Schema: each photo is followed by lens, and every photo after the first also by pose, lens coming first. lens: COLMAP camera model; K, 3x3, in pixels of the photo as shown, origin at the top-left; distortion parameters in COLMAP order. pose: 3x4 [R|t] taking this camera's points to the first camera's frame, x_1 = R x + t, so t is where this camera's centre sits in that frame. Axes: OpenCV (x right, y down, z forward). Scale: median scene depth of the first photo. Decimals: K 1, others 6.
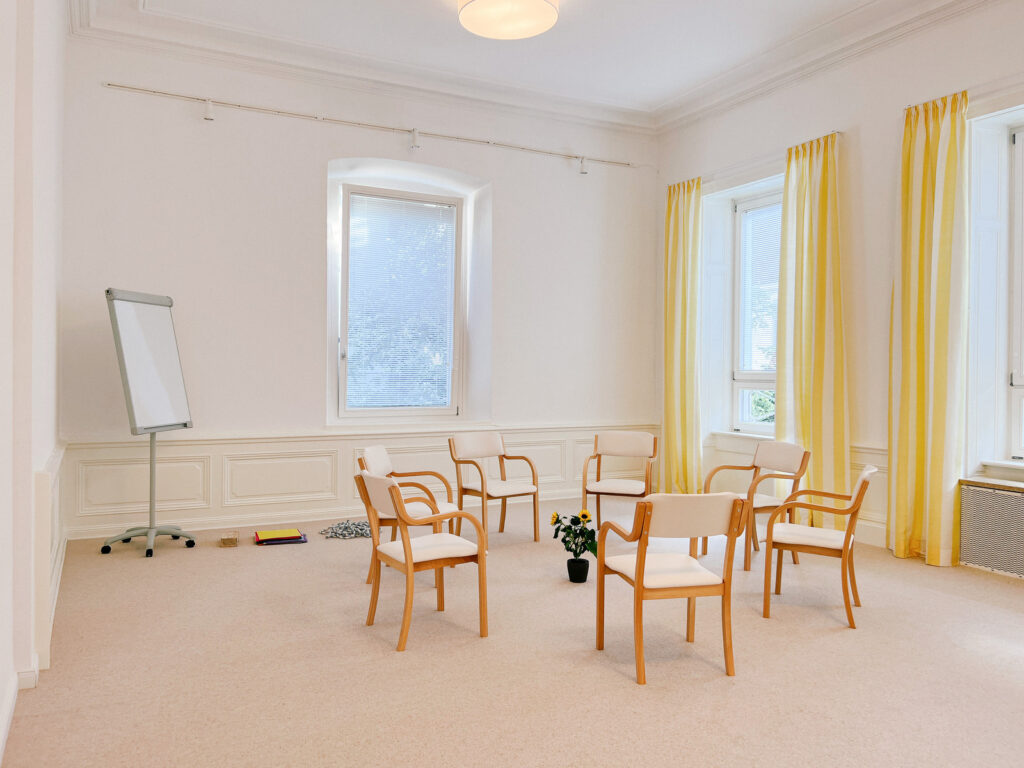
lens RADIAL K [[767.3, 0, 515.9], [0, 767.3, 381.3], [0, 0, 1]] dist [0.043101, -0.029008]
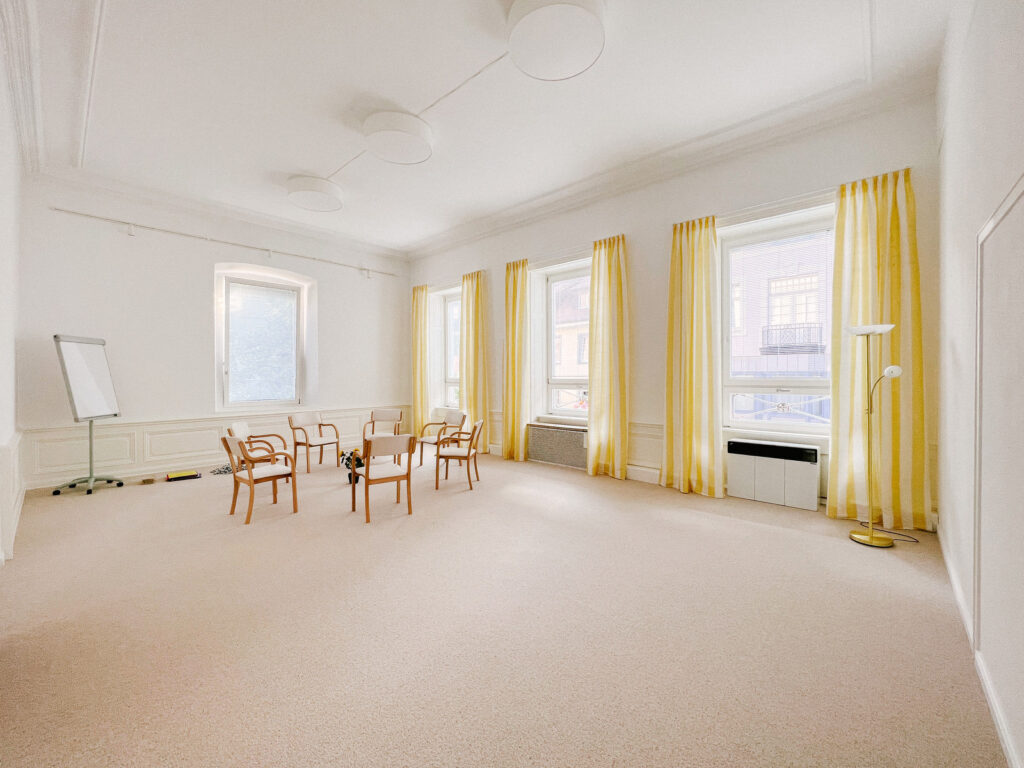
lens RADIAL K [[416.2, 0, 505.0], [0, 416.2, 379.7], [0, 0, 1]] dist [-0.000561, 0.001044]
pose [[0.945232, -0.015424, 0.326034, 0.085069], [0.016803, 0.999858, -0.001411, -0.005440], [-0.325966, 0.006812, 0.945357, -0.144607]]
